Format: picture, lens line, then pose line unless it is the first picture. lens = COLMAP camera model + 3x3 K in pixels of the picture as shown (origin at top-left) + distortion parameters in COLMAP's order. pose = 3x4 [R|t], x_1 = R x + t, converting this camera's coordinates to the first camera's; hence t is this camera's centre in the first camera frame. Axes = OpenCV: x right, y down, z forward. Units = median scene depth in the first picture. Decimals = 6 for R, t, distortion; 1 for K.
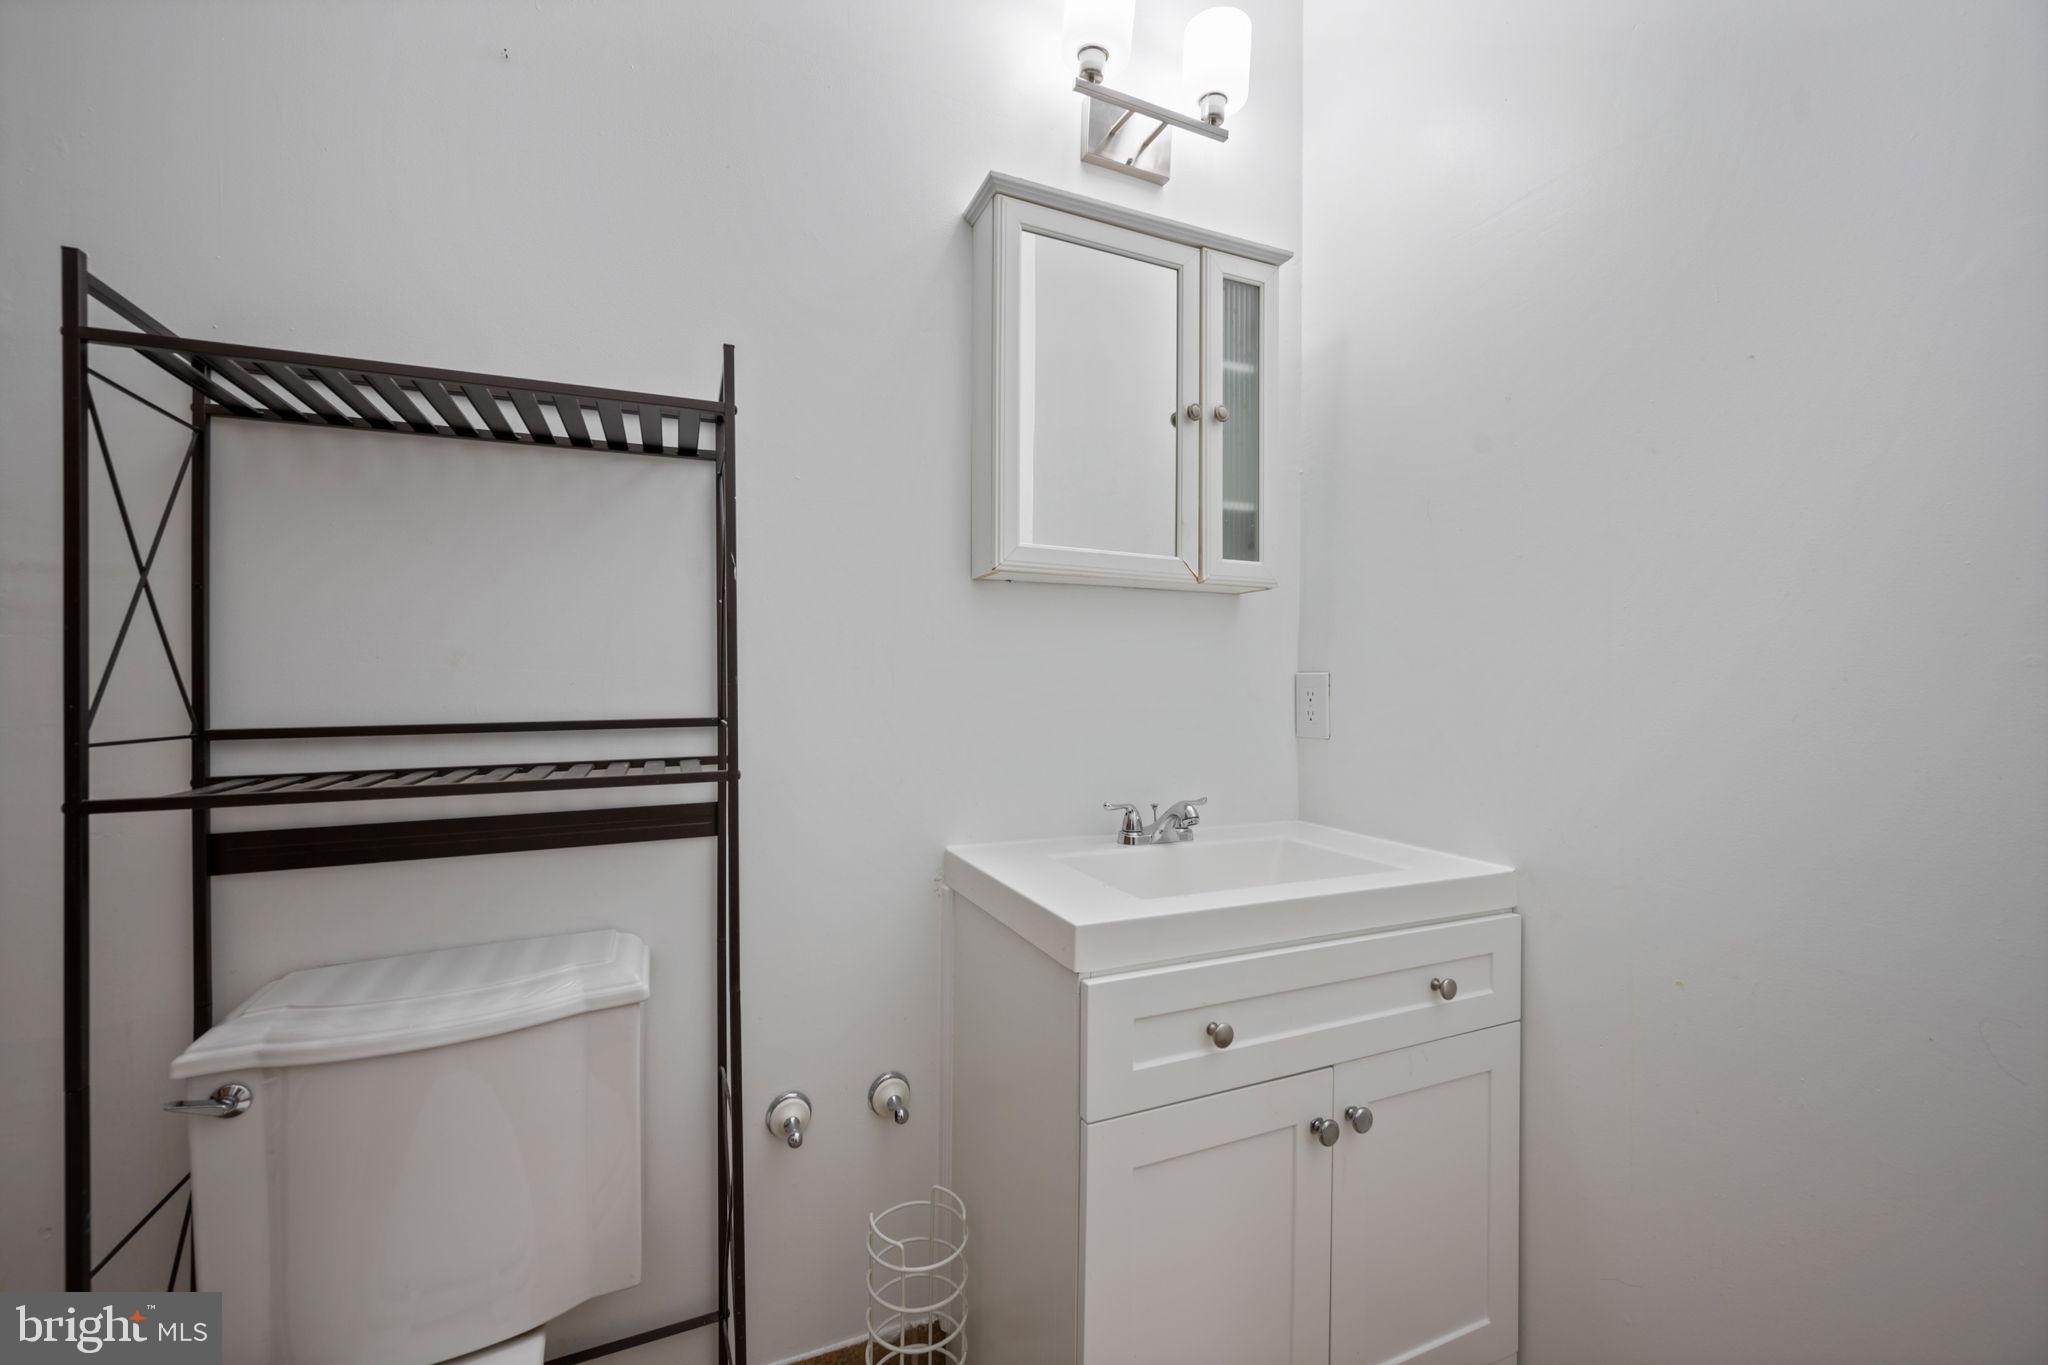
lens RADIAL K [[809.3, 0, 1016.8], [0, 809.3, 687.8], [0, 0, 1]] dist [-0.000635, -0.000511]
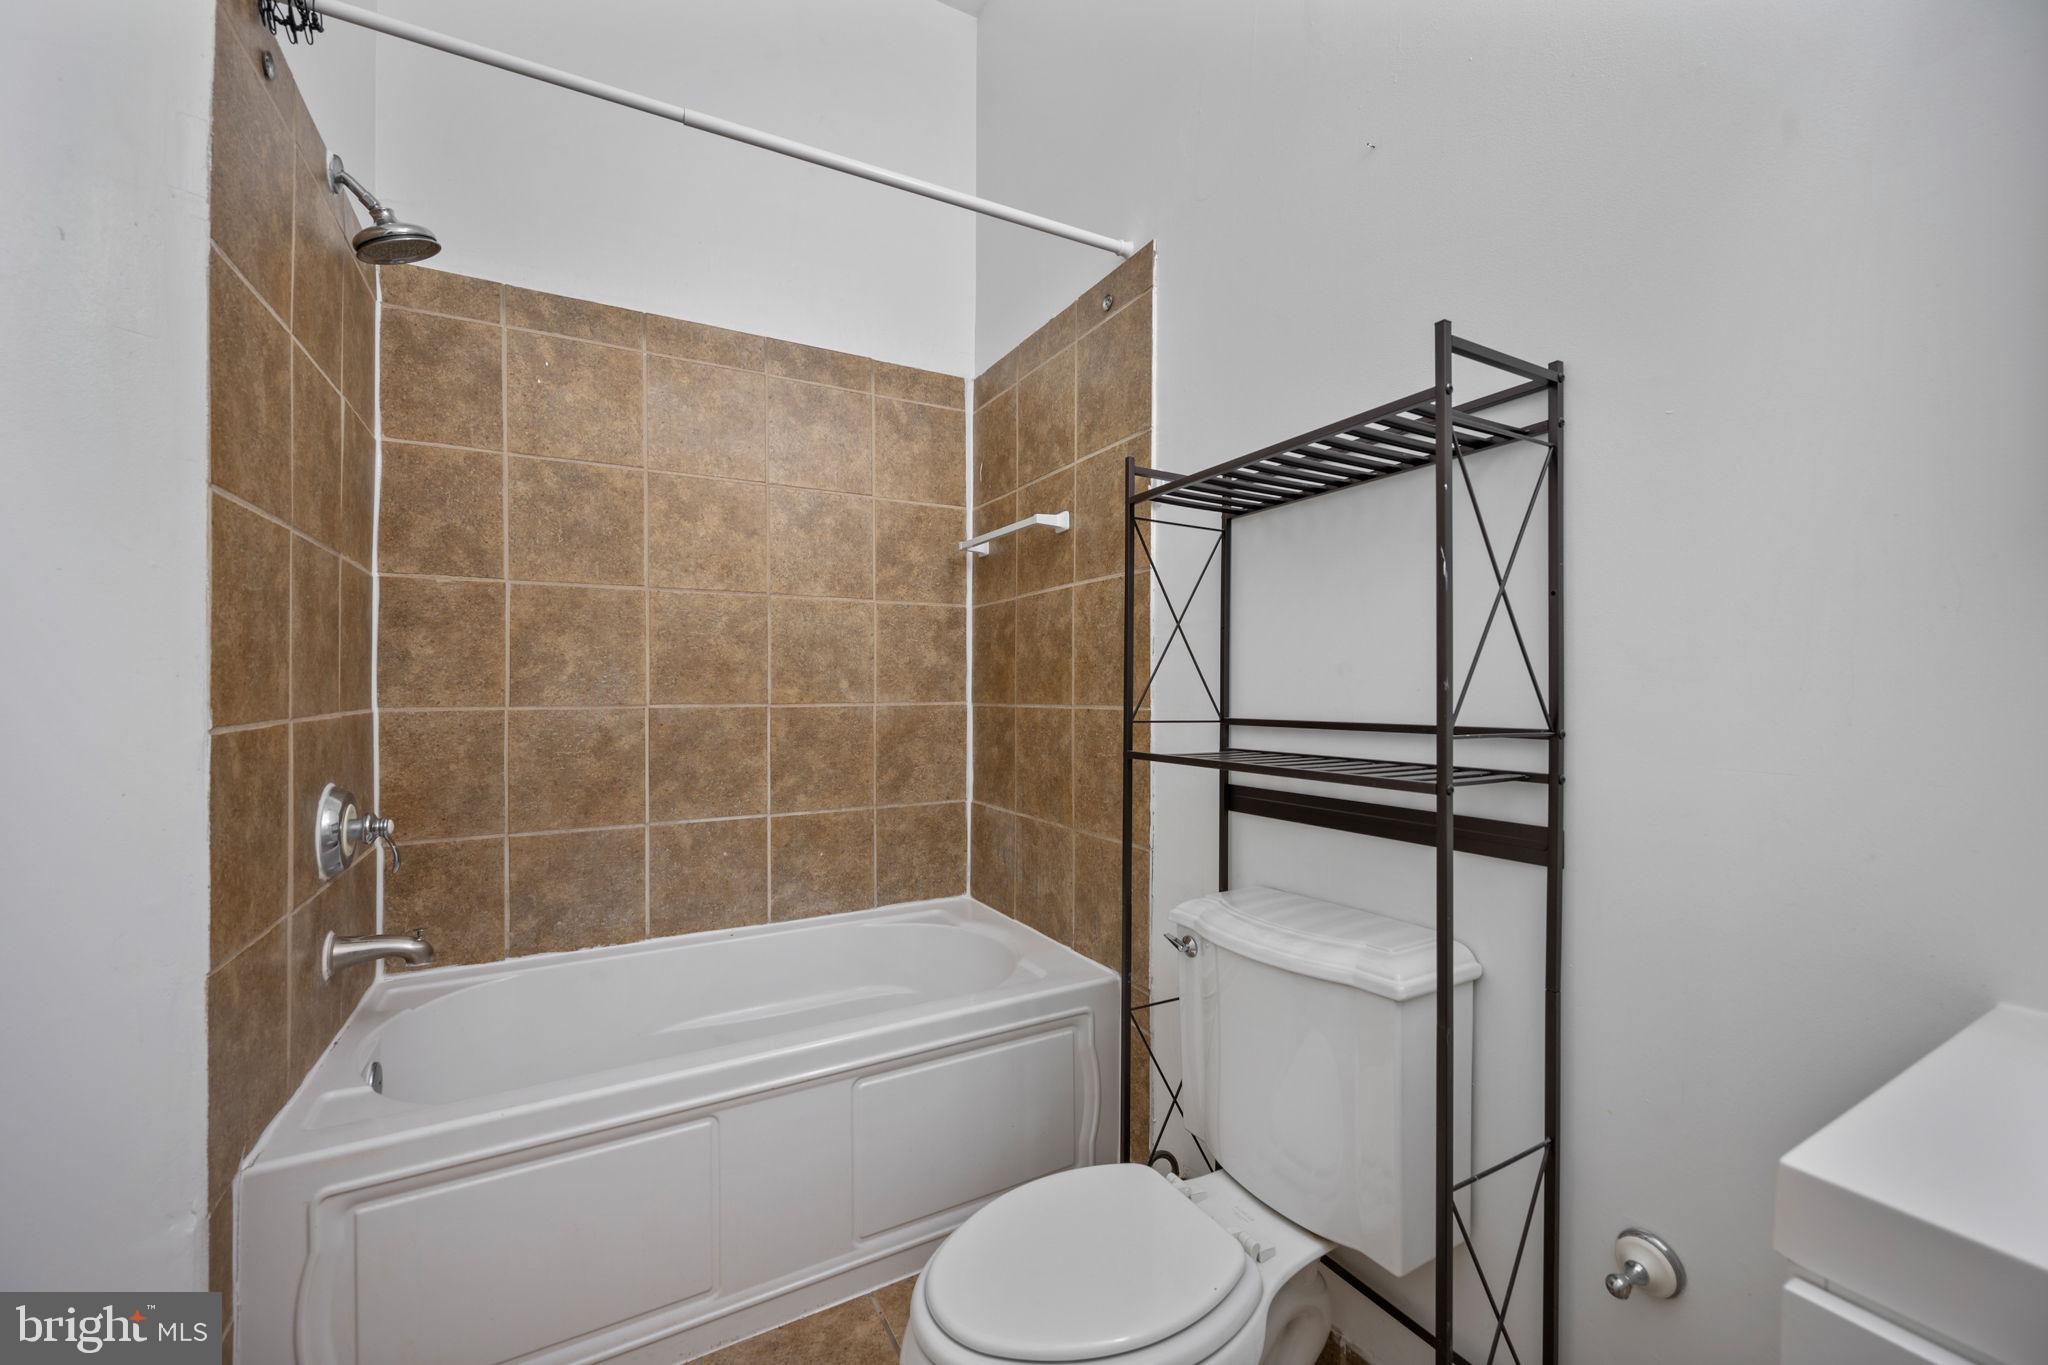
lens RADIAL K [[809.3, 0, 1029.9], [0, 809.3, 693.2], [0, 0, 1]] dist [-0.000635, -0.000511]
pose [[0.107846, 0.003465, -0.994162, 0.516232], [-0.014355, 0.999895, 0.001927, 0.006130], [0.994064, 0.014063, 0.107884, 0.440140]]
